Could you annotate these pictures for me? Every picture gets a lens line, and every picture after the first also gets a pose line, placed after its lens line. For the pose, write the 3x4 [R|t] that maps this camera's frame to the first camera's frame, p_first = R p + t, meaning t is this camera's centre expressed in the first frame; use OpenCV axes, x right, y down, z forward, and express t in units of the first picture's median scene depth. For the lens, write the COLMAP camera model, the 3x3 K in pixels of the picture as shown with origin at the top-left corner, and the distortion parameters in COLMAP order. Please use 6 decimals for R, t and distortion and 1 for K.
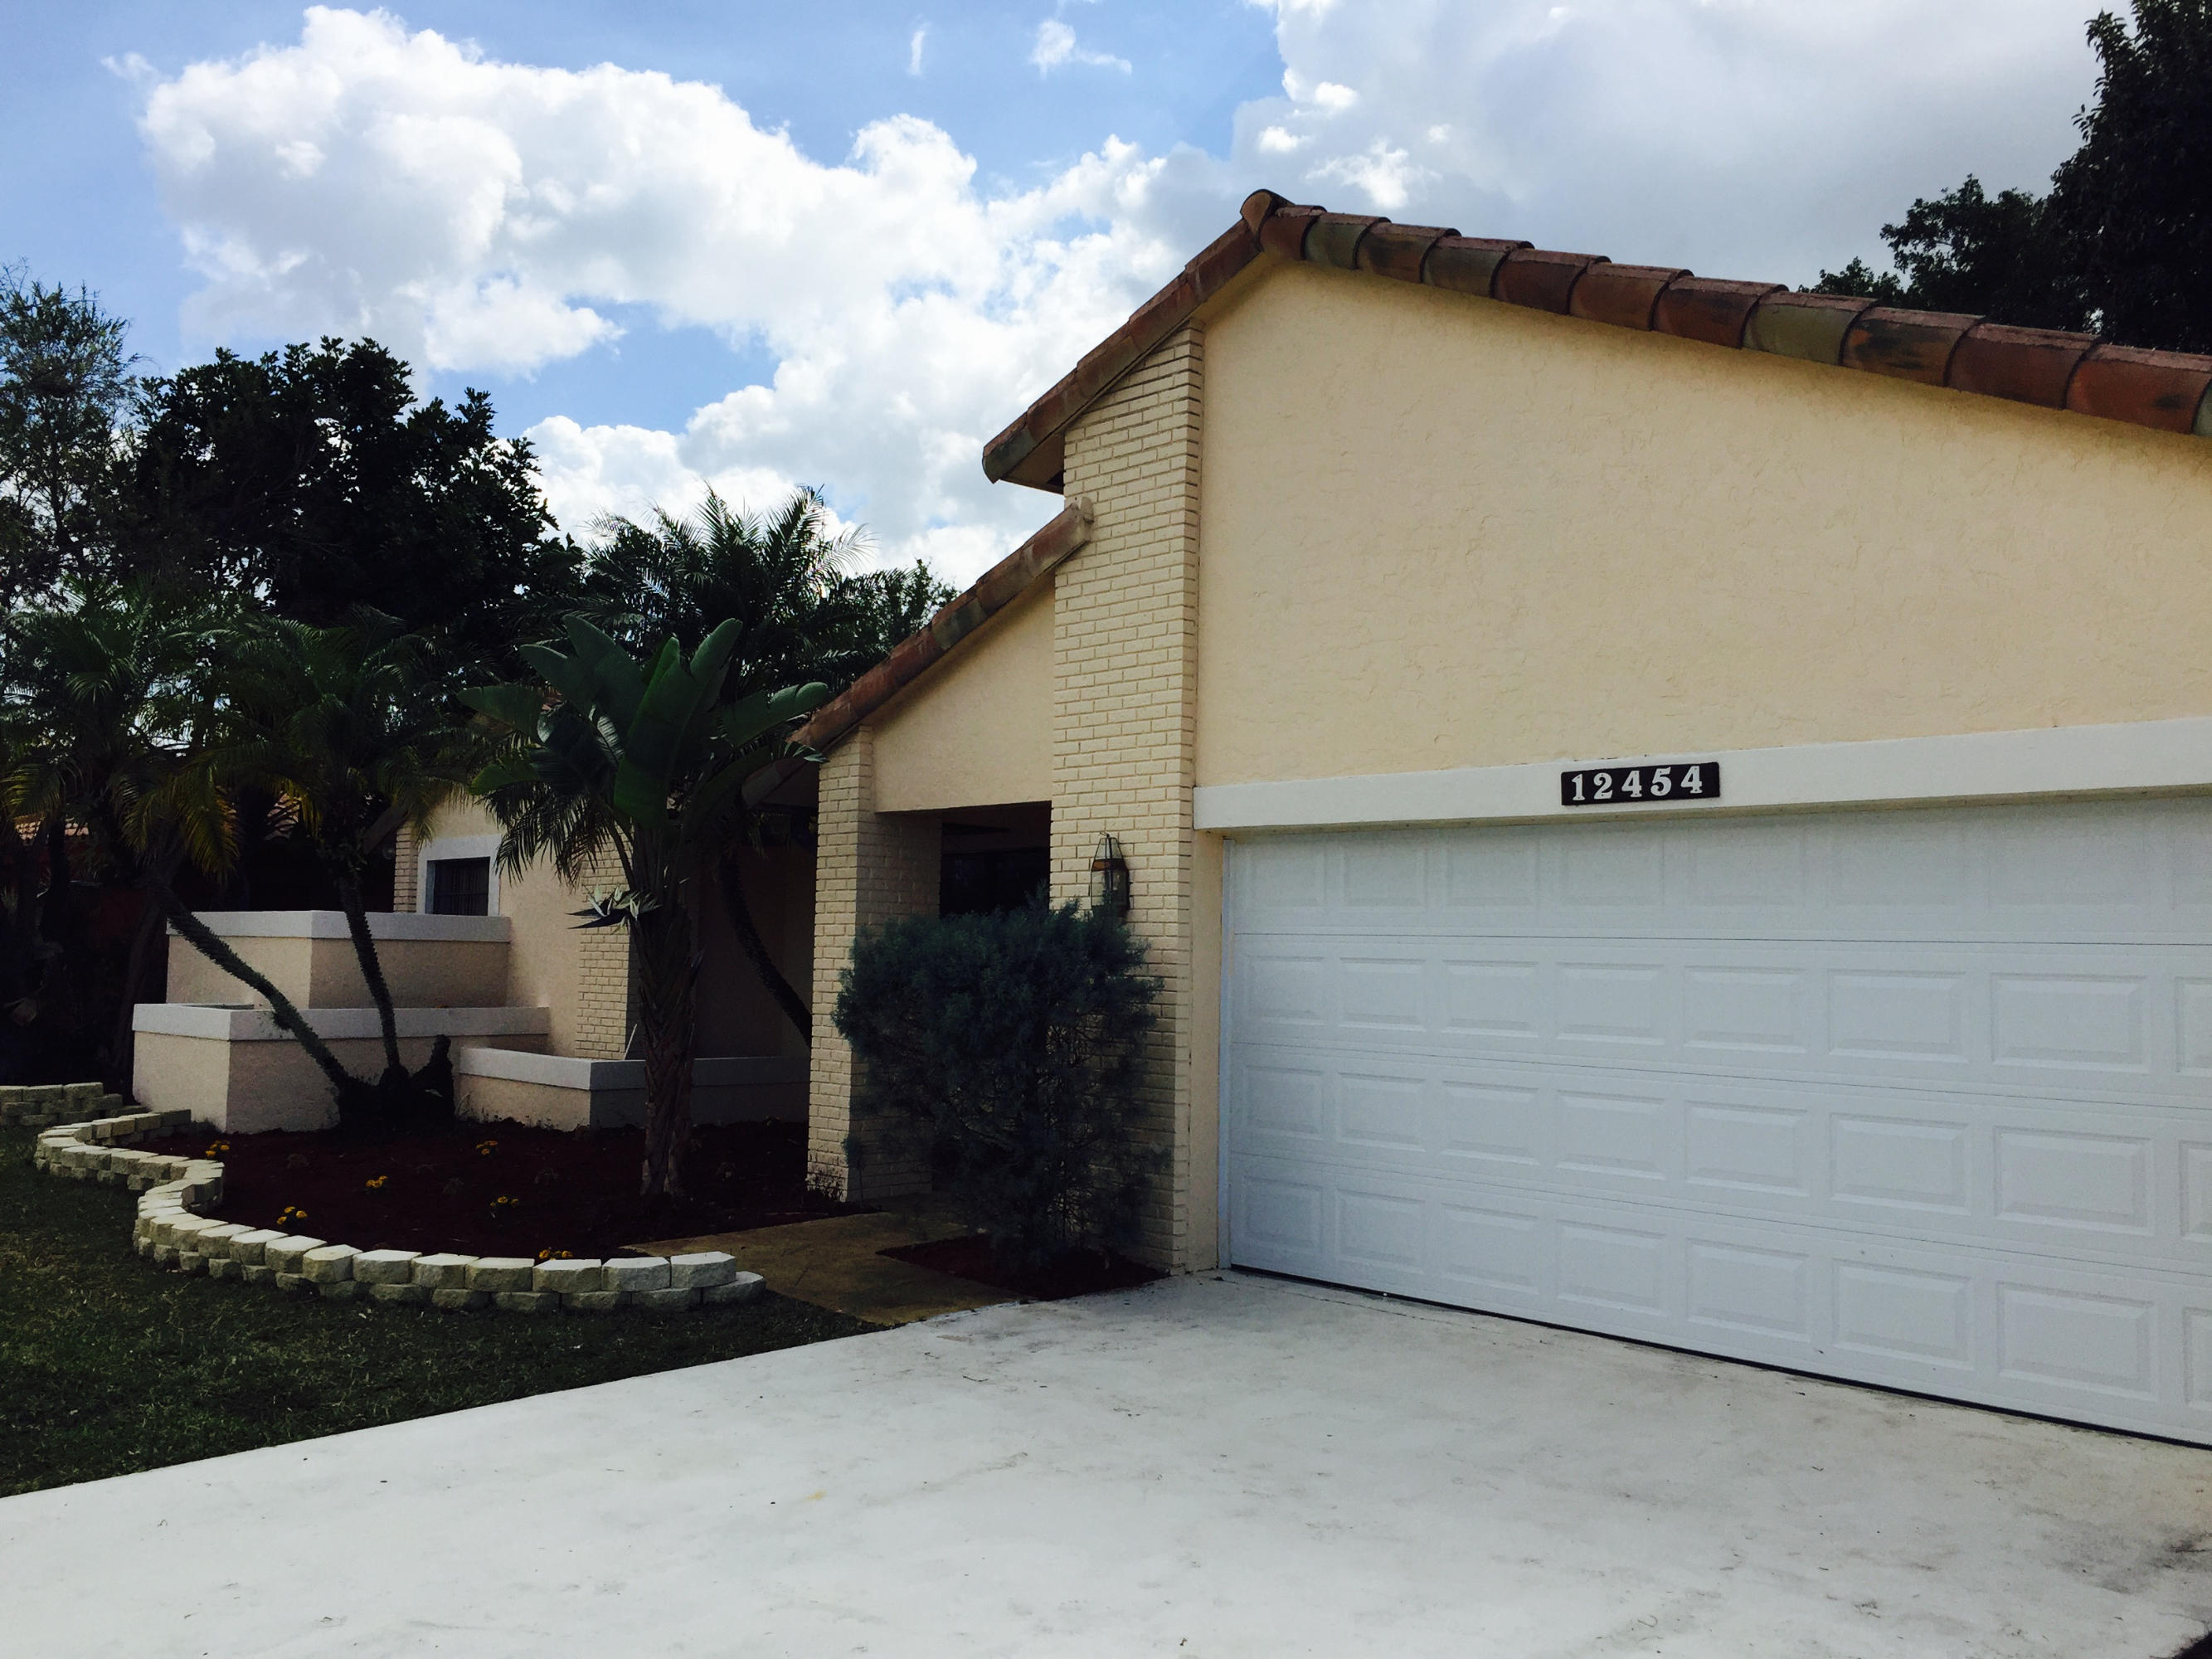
lens RADIAL K [[1866.1, 0, 1097.2], [0, 1866.1, 826.2], [0, 0, 1]] dist [0.074732, -0.091170]
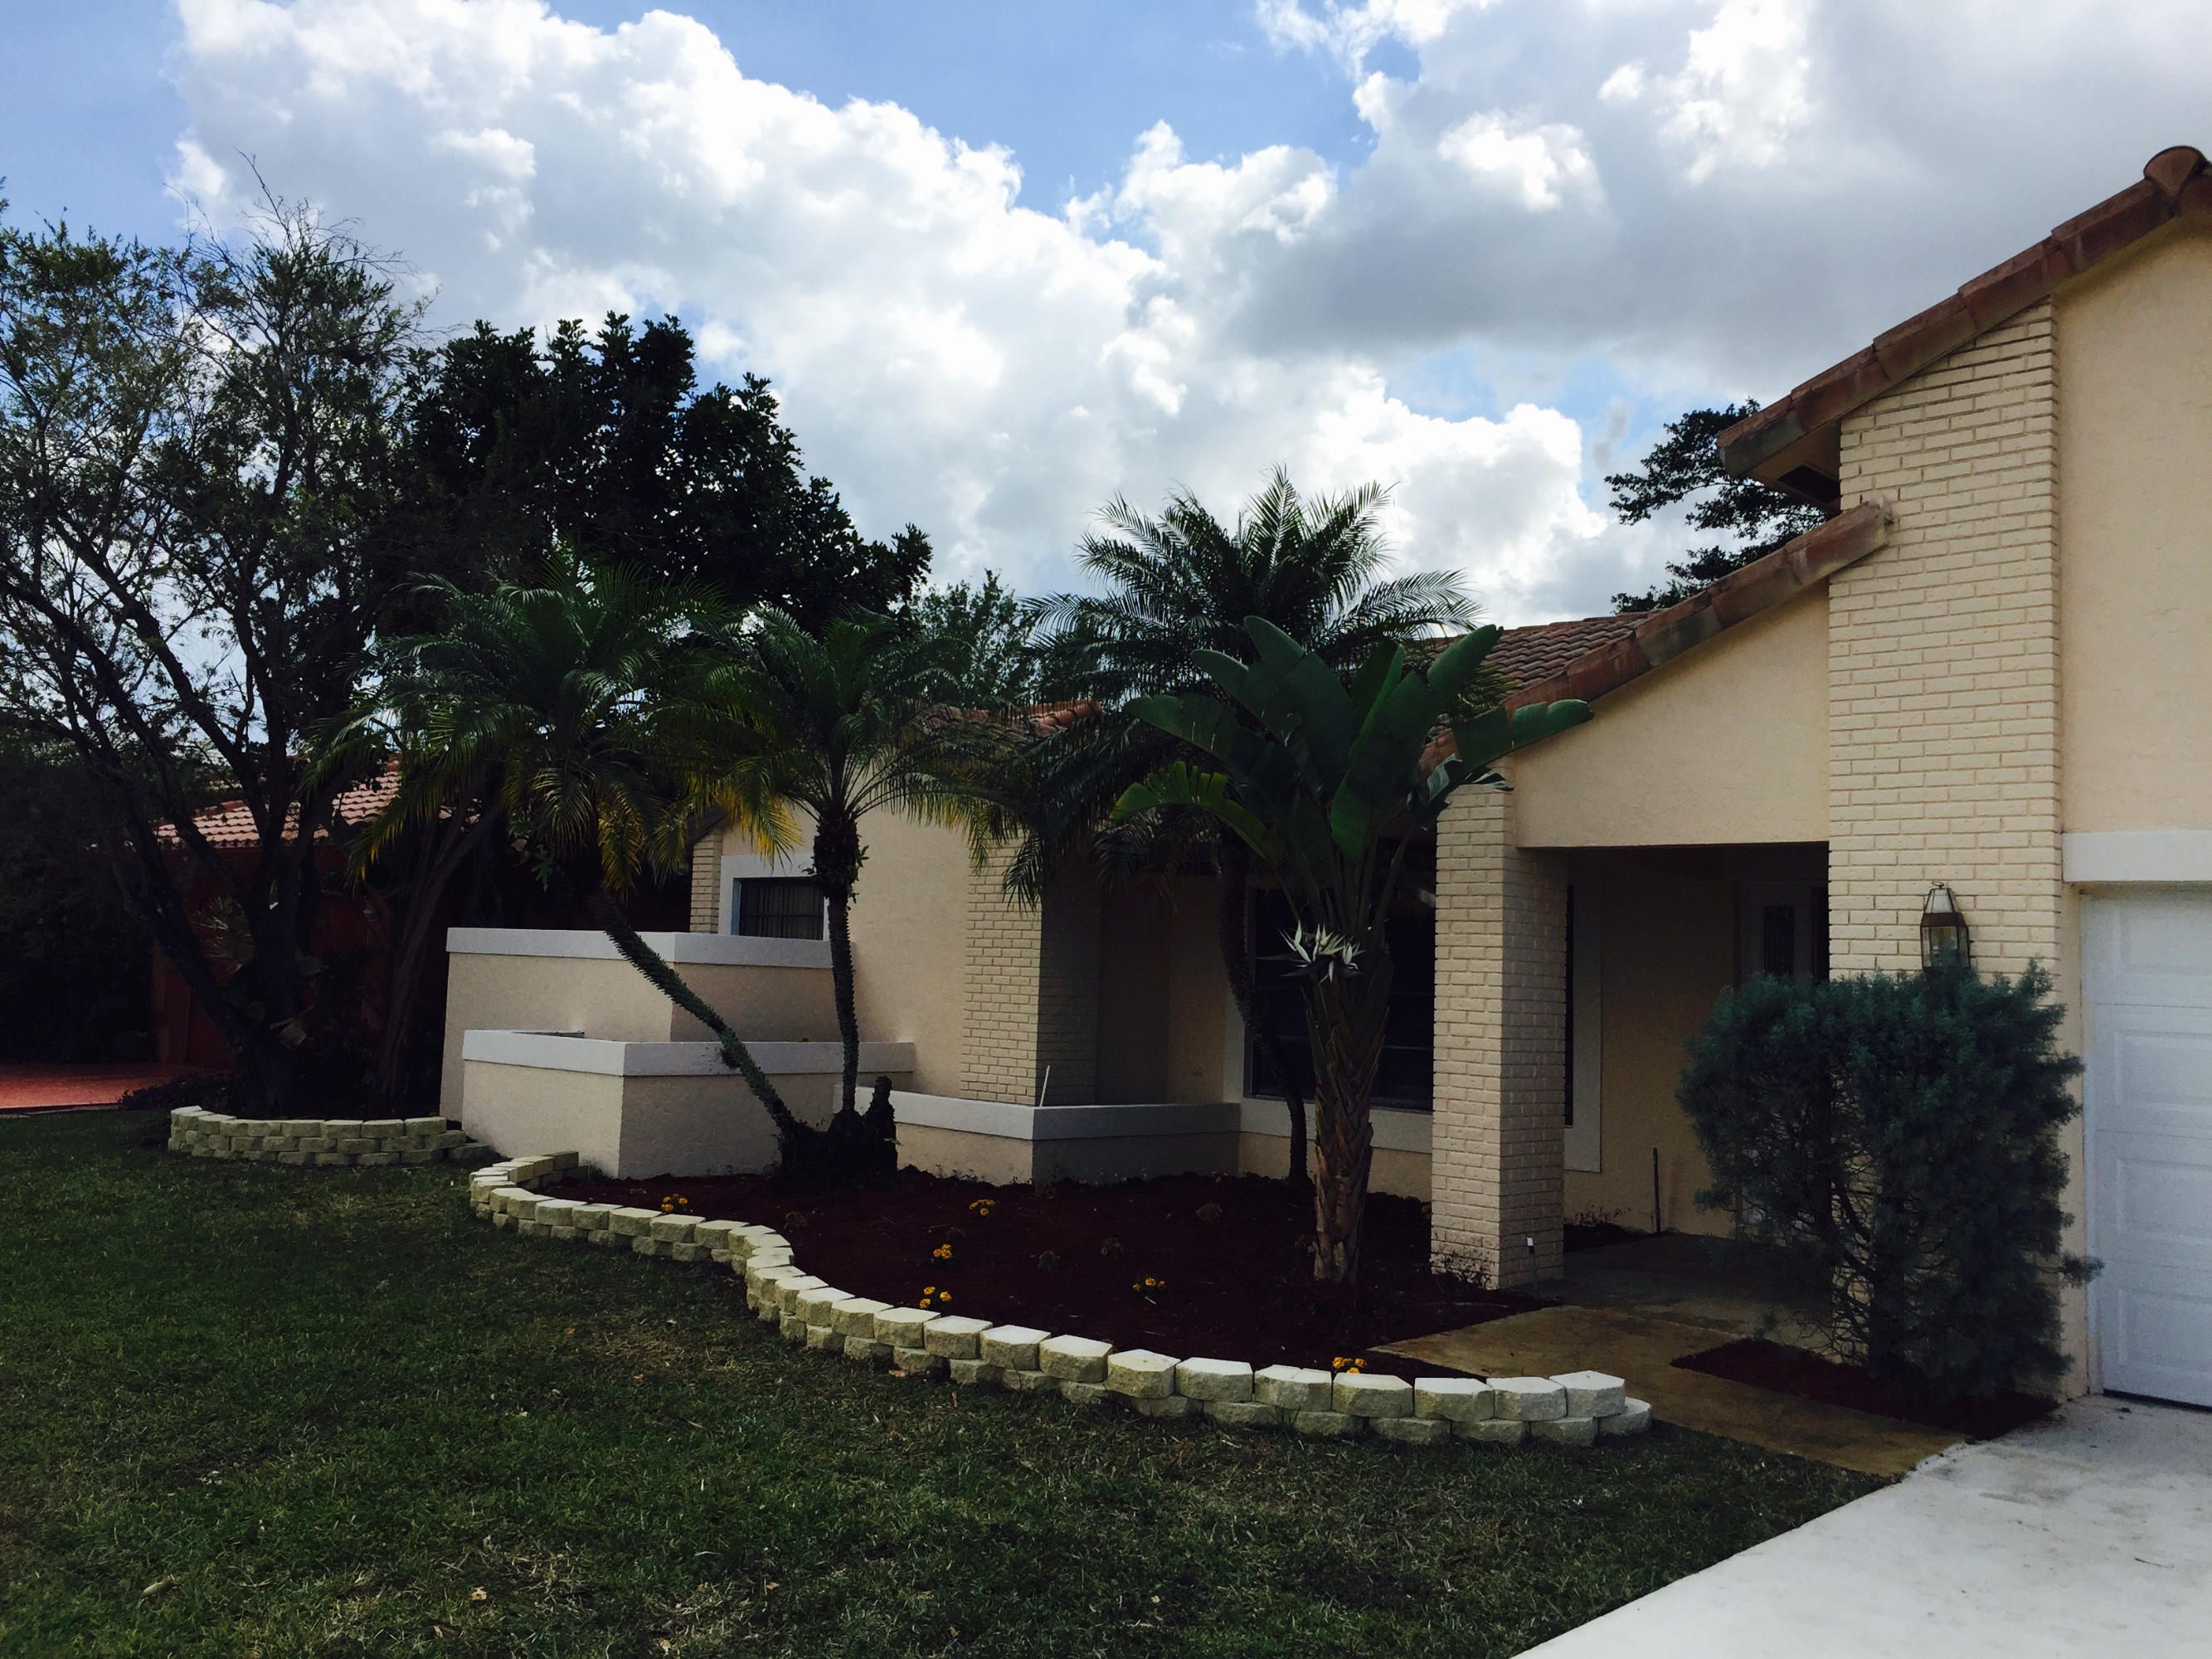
lens RADIAL K [[1866.1, 0, 1110.6], [0, 1866.1, 827.3], [0, 0, 1]] dist [0.074732, -0.091170]
pose [[0.999063, 0.024647, 0.035578, -0.374854], [-0.024292, 0.999651, -0.010370, -0.003285], [-0.035821, 0.009497, 0.999313, 0.130549]]
